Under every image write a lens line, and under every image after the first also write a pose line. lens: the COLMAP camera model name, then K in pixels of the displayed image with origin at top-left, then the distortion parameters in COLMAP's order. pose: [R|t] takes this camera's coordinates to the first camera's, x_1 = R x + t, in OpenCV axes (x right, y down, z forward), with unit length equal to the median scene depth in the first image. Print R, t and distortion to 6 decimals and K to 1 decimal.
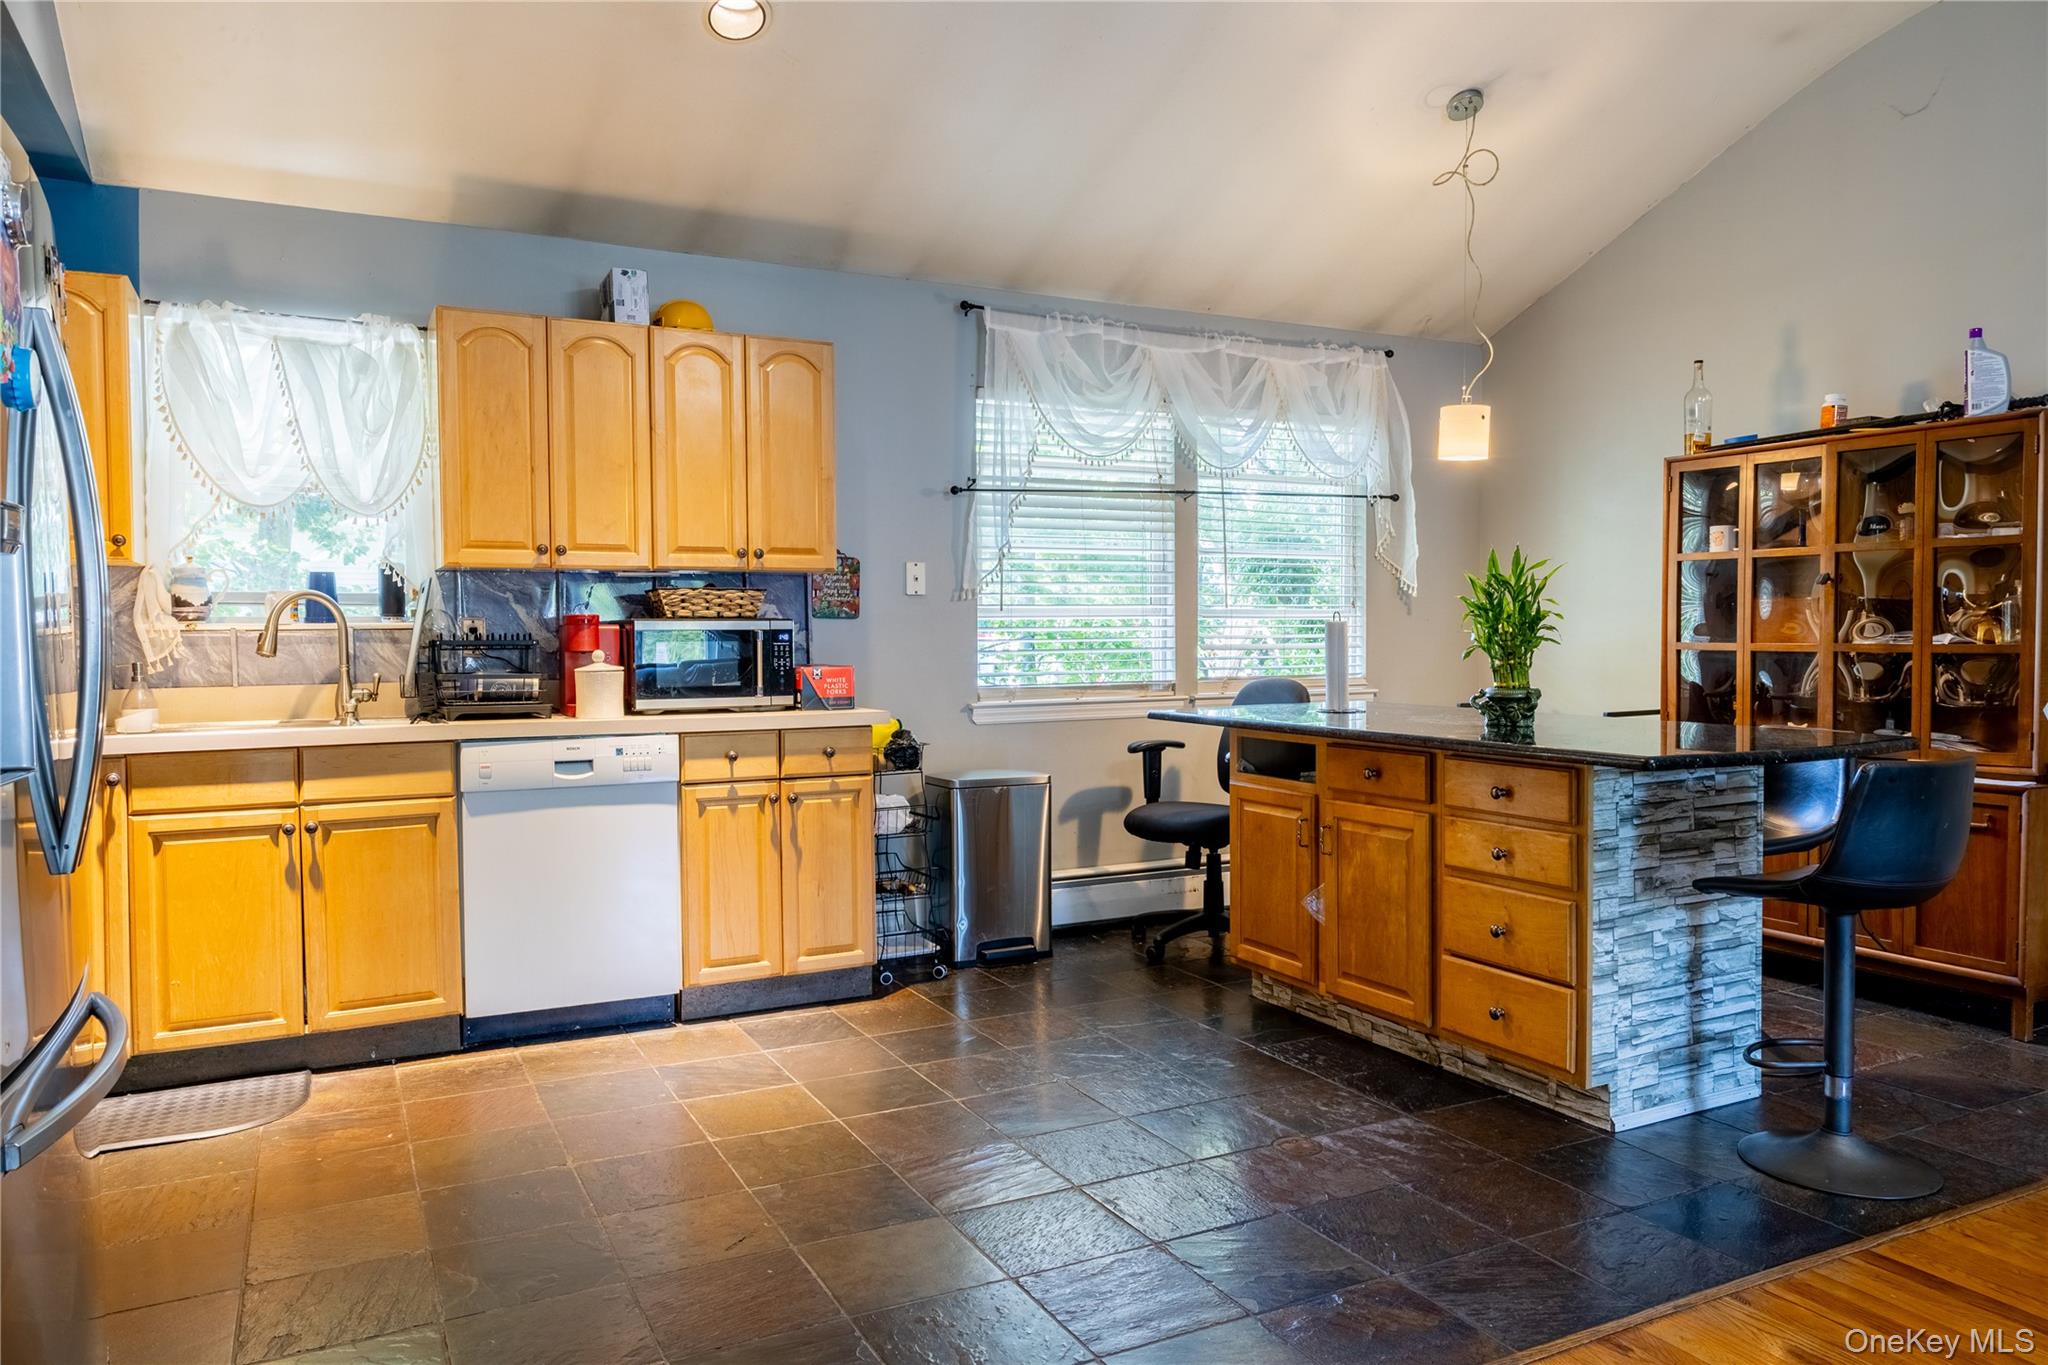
lens RADIAL K [[1384.1, 0, 1021.1], [0, 1384.1, 674.1], [0, 0, 1]] dist [-0.000701, 0.004514]
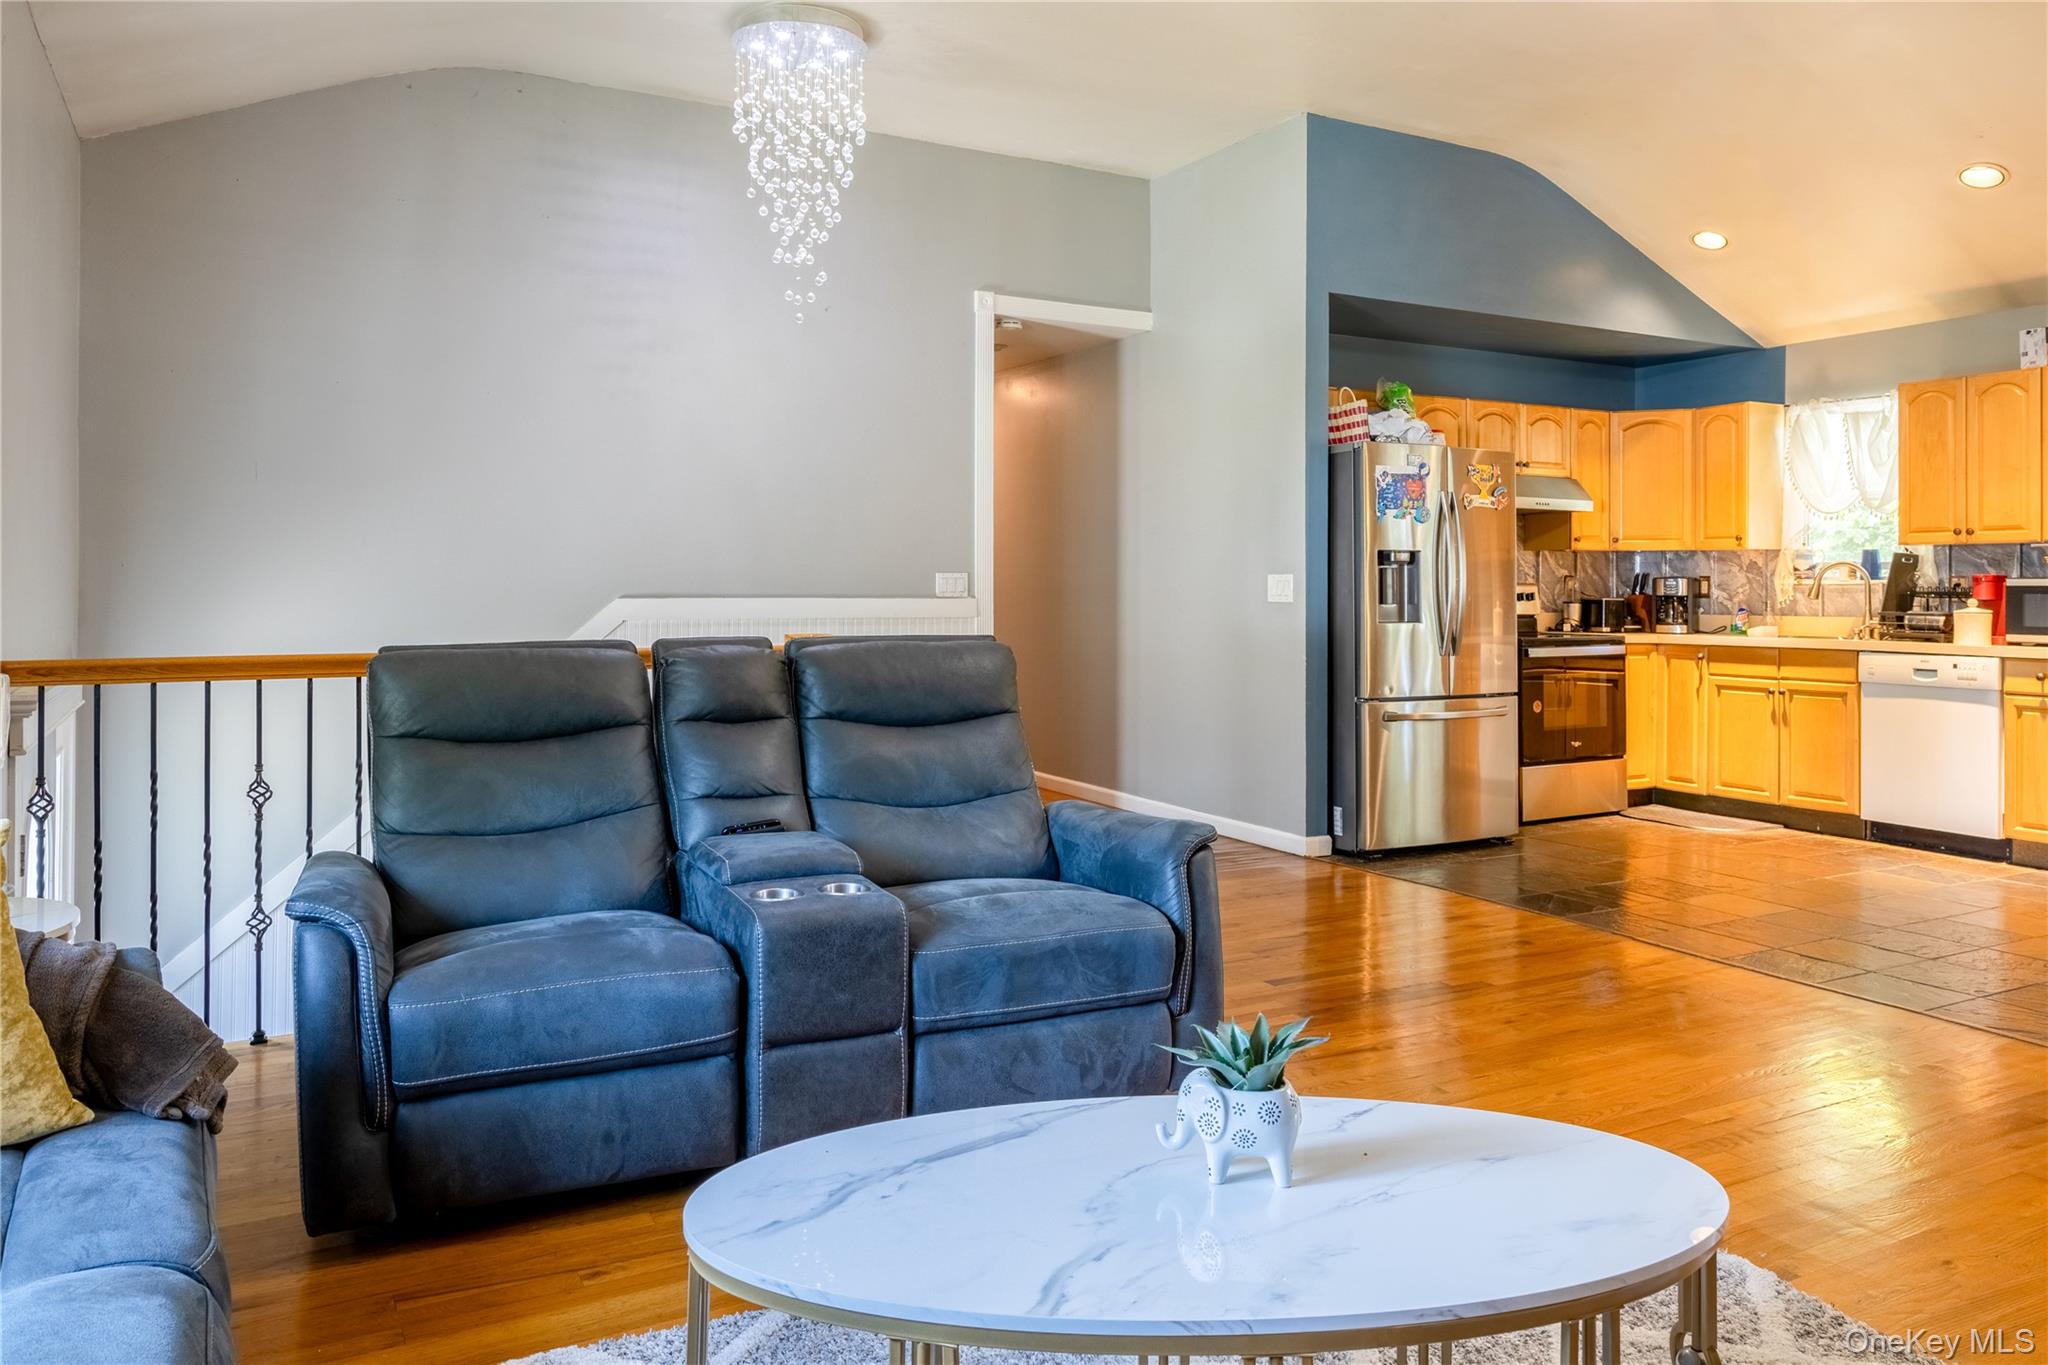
lens RADIAL K [[1436.3, 0, 1019.8], [0, 1436.3, 583.9], [0, 0, 1]] dist [0.001106, 0.000582]
pose [[0.028465, 0.004430, -0.999585, 1.228124], [-0.035478, 0.999365, 0.003419, -0.002653], [0.998965, 0.035366, 0.028604, -0.063645]]
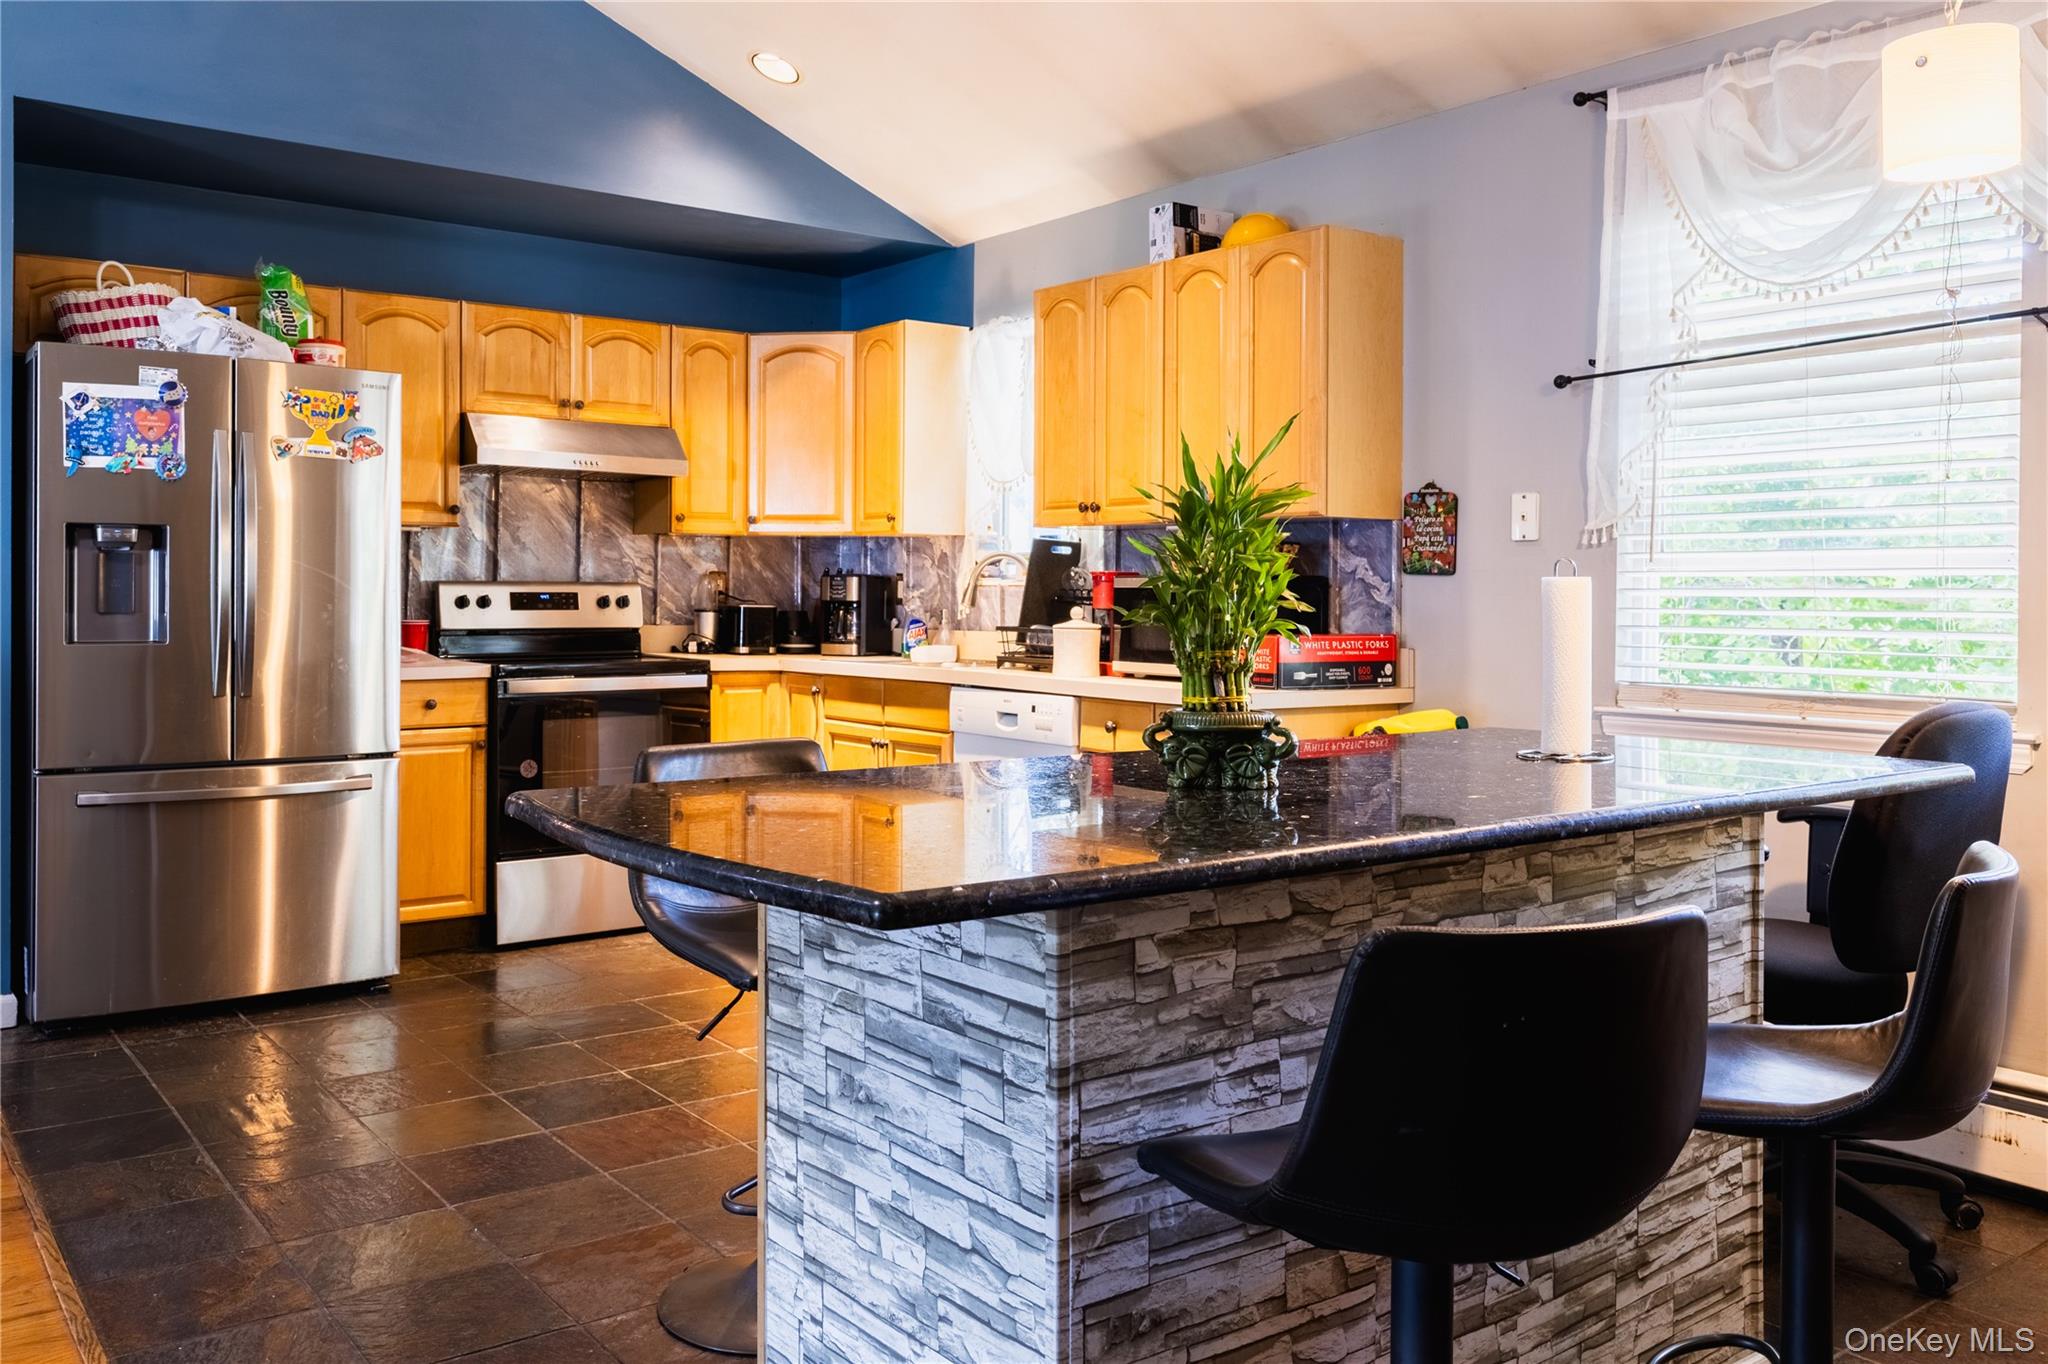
lens RADIAL K [[1638.8, 0, 1019.6], [0, 1638.8, 594.1], [0, 0, 1]] dist [-0.002808, 0.002363]
pose [[0.178069, 0.009195, -0.983975, 0.857554], [-0.040564, 0.999175, 0.001996, -0.027866], [0.983181, 0.039558, 0.178296, 0.766762]]
